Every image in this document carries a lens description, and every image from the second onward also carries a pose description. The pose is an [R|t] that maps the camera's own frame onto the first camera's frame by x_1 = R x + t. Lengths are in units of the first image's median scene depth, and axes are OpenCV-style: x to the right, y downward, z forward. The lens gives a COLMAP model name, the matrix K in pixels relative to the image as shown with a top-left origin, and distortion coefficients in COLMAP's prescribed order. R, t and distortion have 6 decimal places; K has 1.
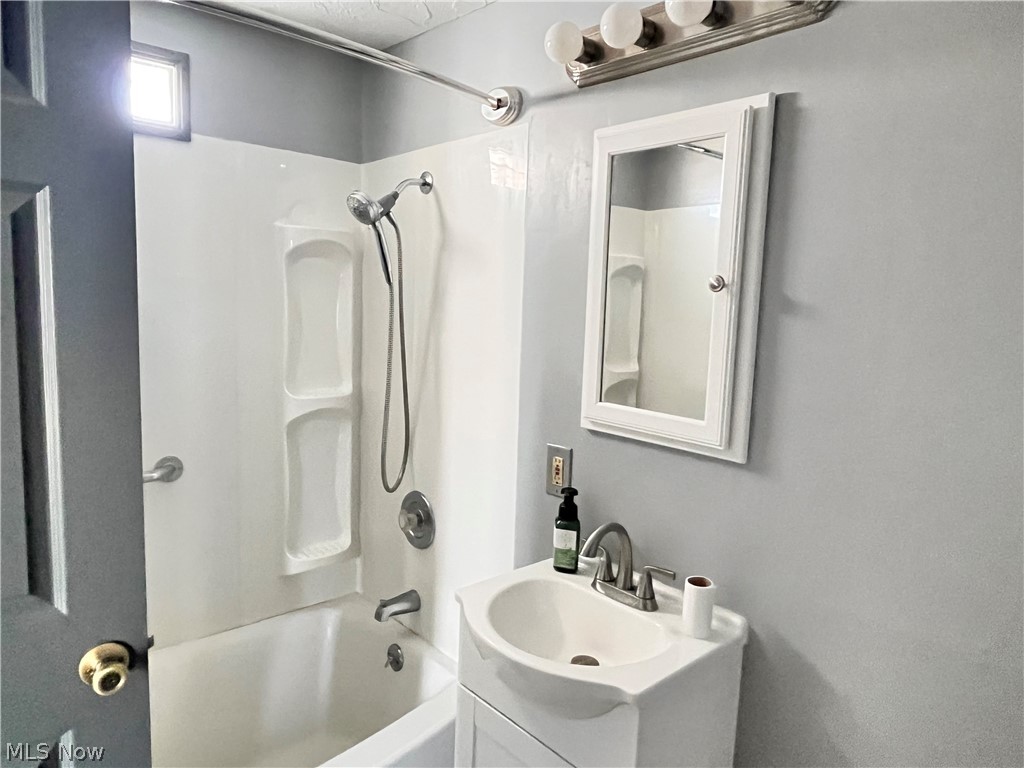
lens RADIAL K [[670.8, 0, 508.9], [0, 670.8, 386.3], [0, 0, 1]] dist [-0.009136, -0.002411]
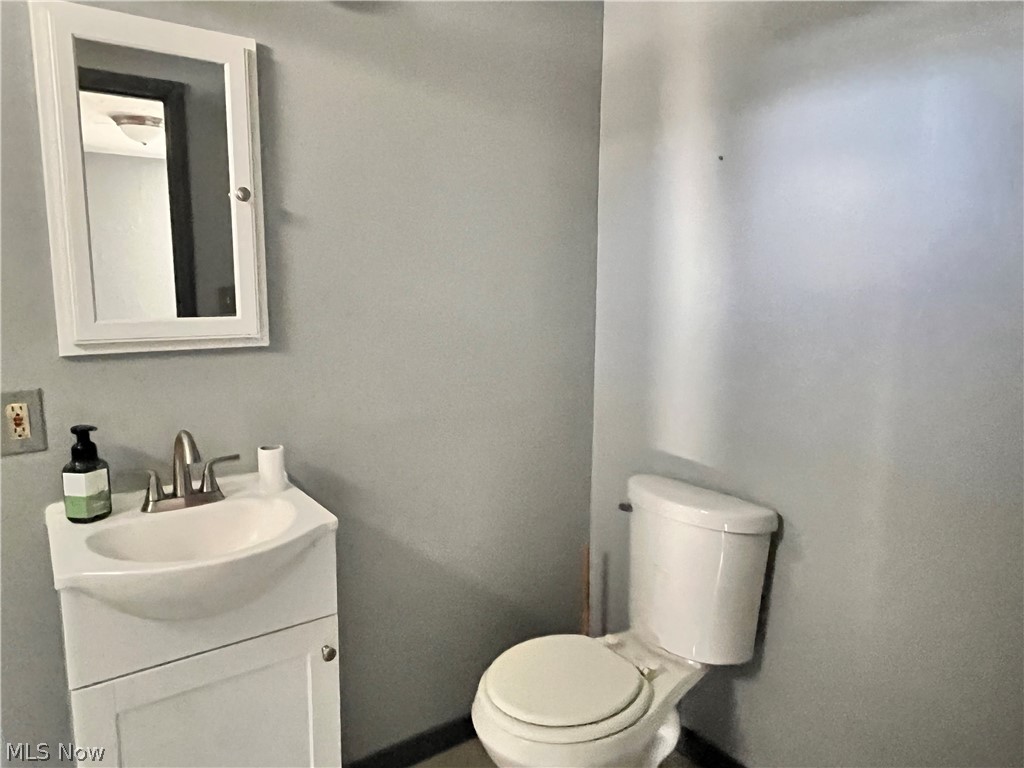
lens RADIAL K [[670.8, 0, 508.9], [0, 670.8, 386.3], [0, 0, 1]] dist [-0.009136, -0.002411]
pose [[0.130994, -0.177881, 0.975294, -0.670132], [0.136893, 0.977593, 0.159914, 0.041648], [-0.981886, 0.112563, 0.152409, 0.325548]]
